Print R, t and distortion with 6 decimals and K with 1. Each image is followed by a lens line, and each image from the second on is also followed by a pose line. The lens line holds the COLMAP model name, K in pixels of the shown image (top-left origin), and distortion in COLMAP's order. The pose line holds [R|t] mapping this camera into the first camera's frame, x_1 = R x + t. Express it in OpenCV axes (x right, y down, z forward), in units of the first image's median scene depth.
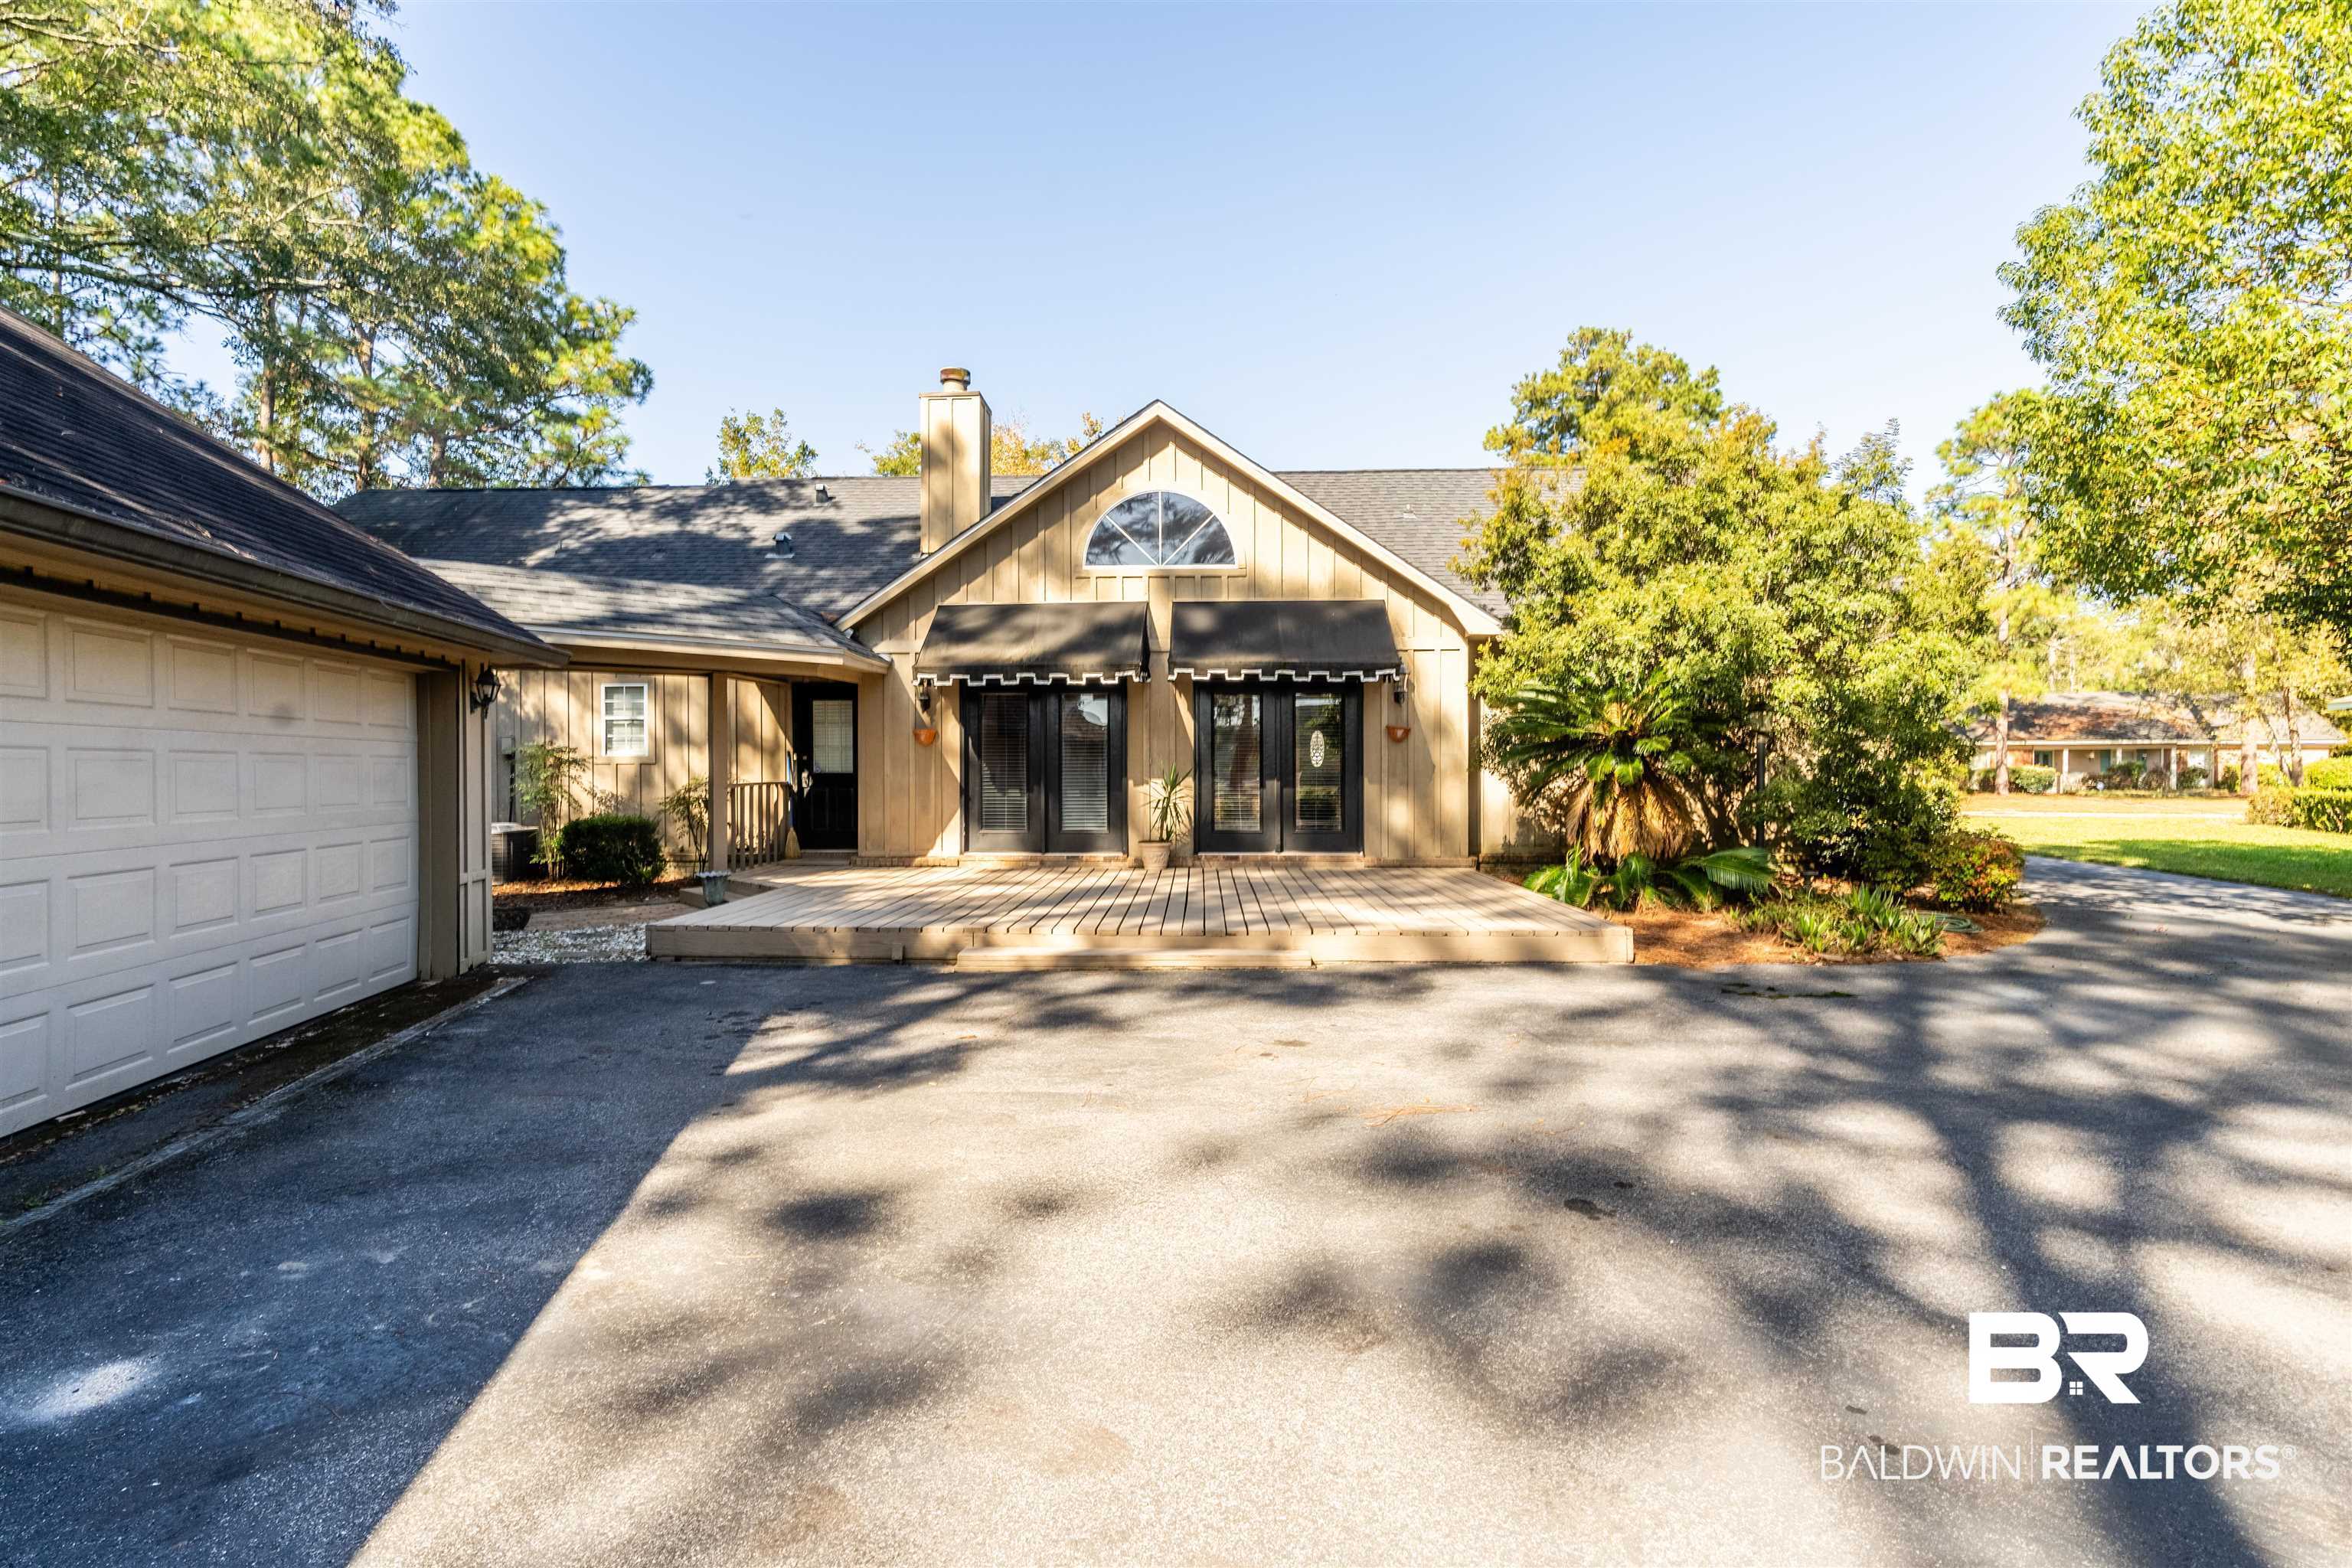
lens RADIAL K [[1091.4, 0, 1173.6], [0, 1091.4, 772.2], [0, 0, 1]] dist [-0.001144, -0.000287]
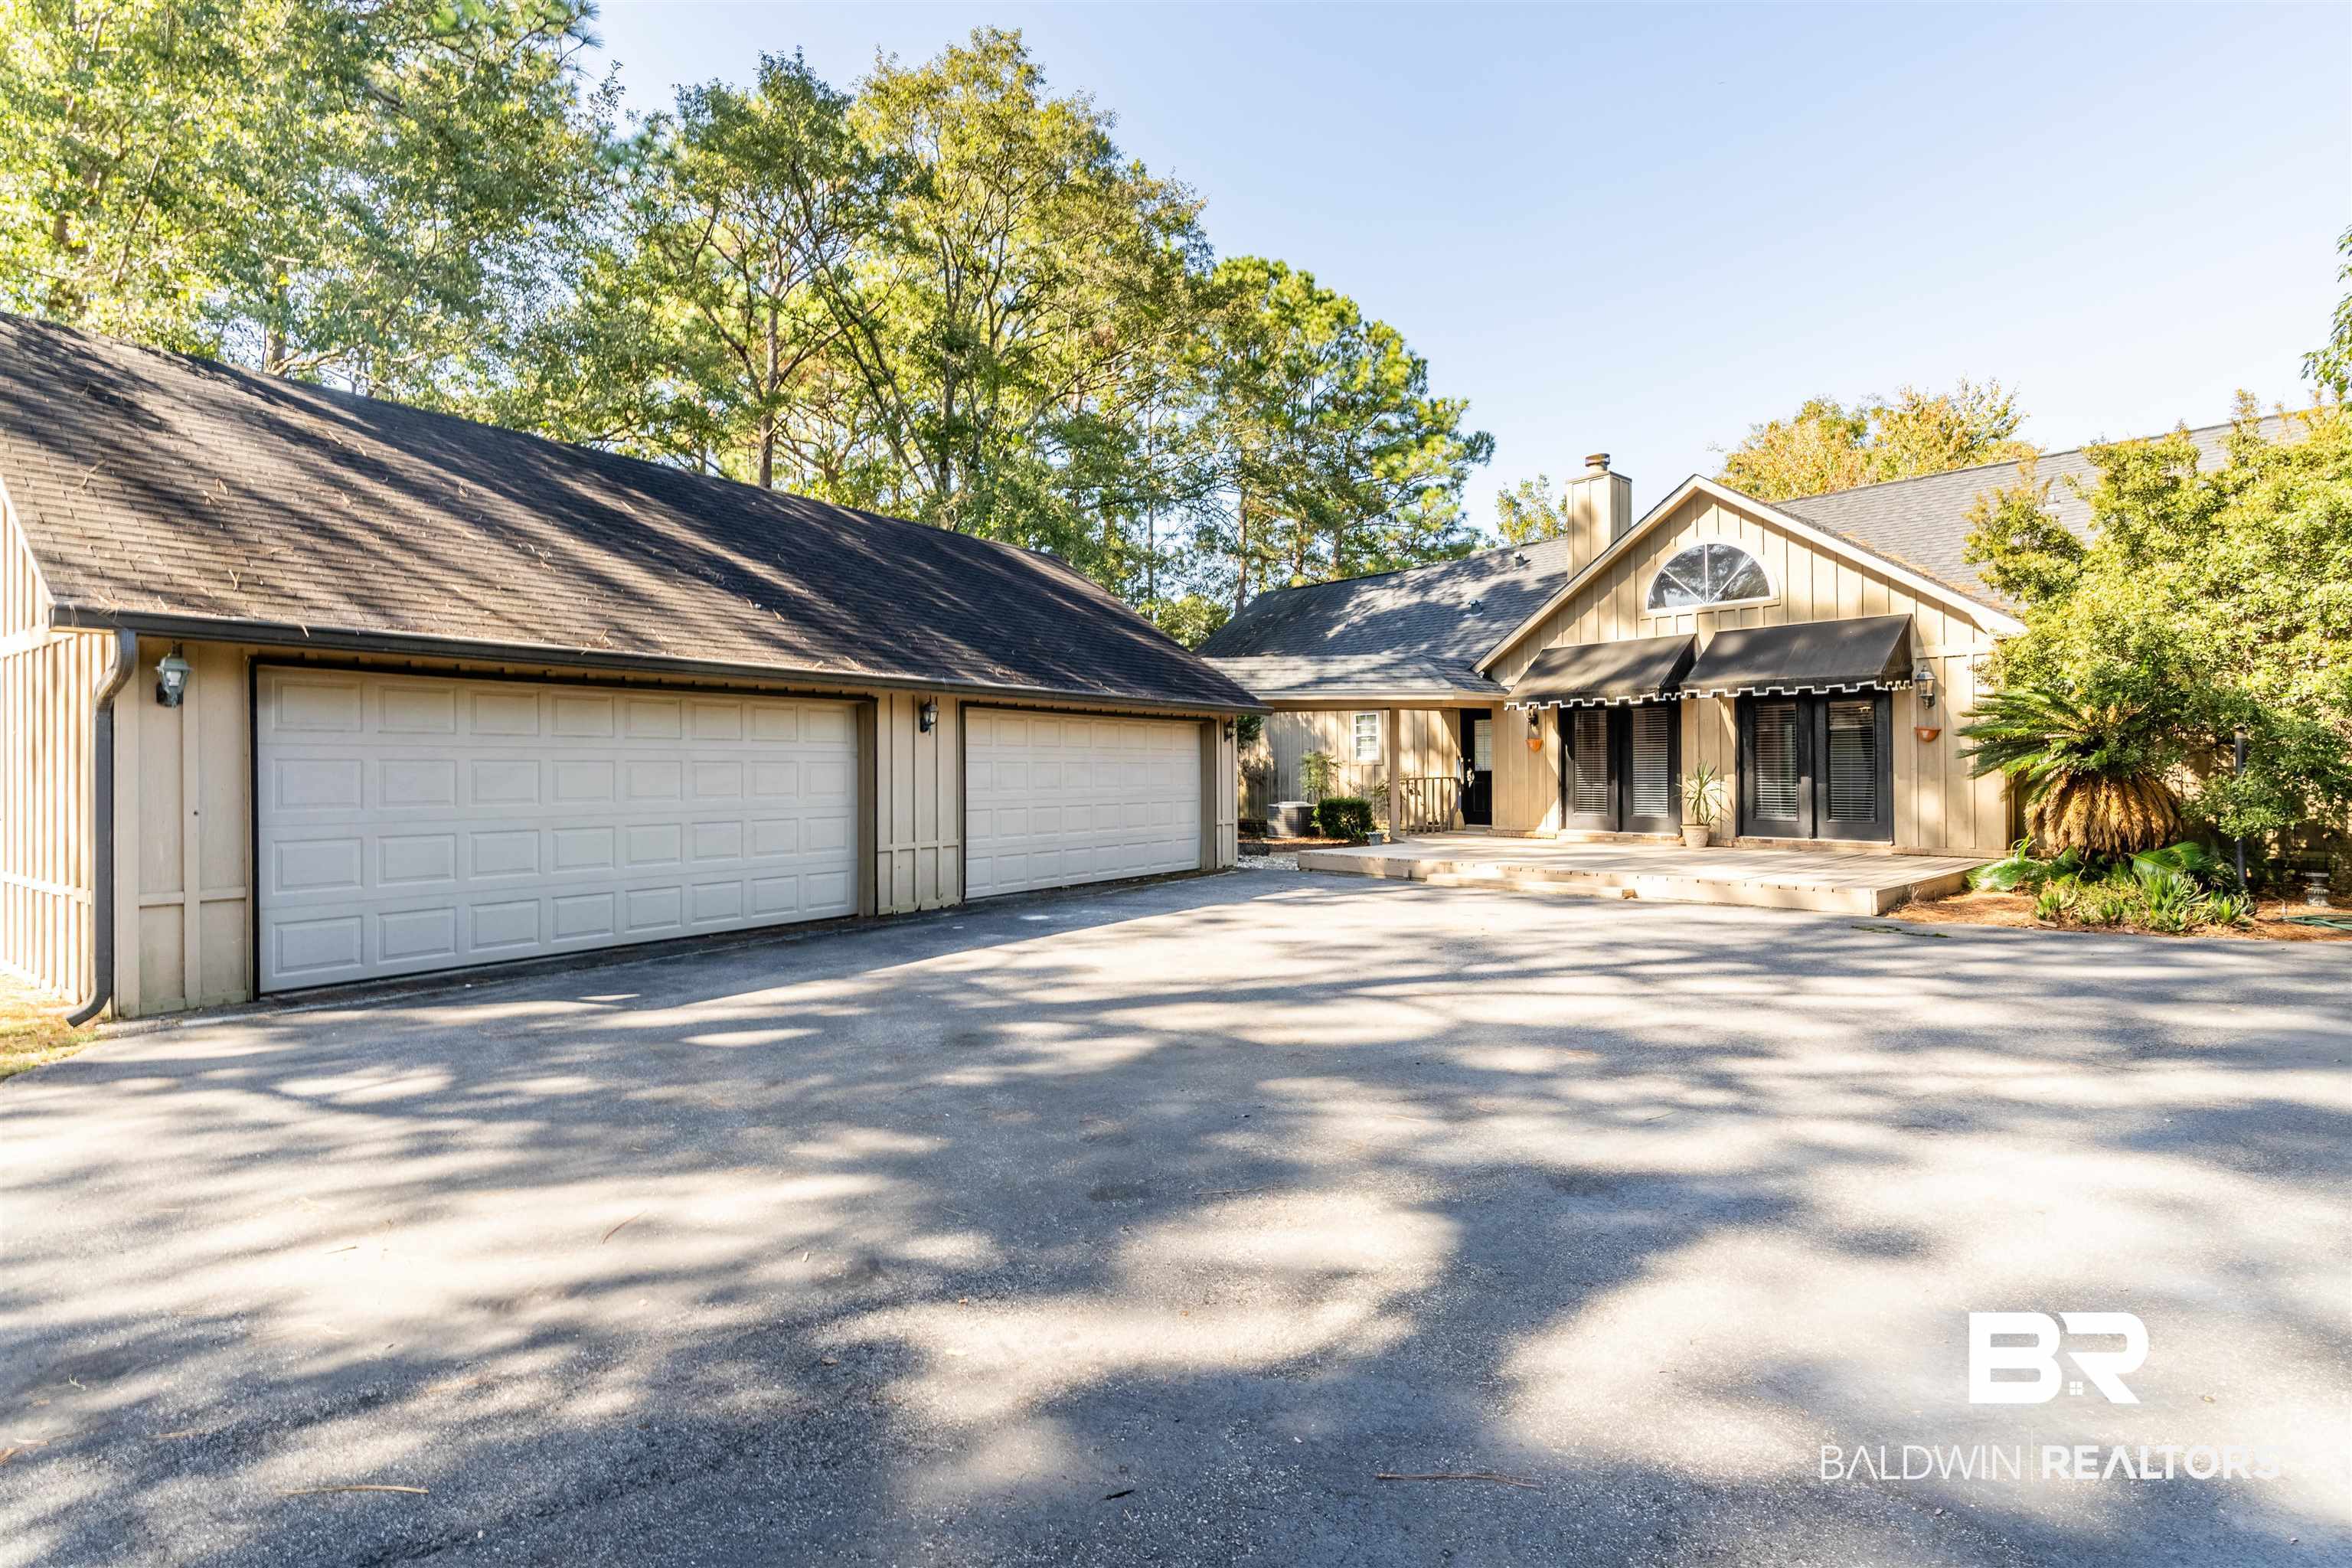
lens RADIAL K [[1091.4, 0, 1173.6], [0, 1091.4, 772.2], [0, 0, 1]] dist [-0.001144, -0.000287]
pose [[0.697990, 0.000144, -0.716108, 0.450932], [-0.000259, 1.000000, -0.000051, 0.002950], [0.716108, 0.000221, 0.697990, -0.297427]]
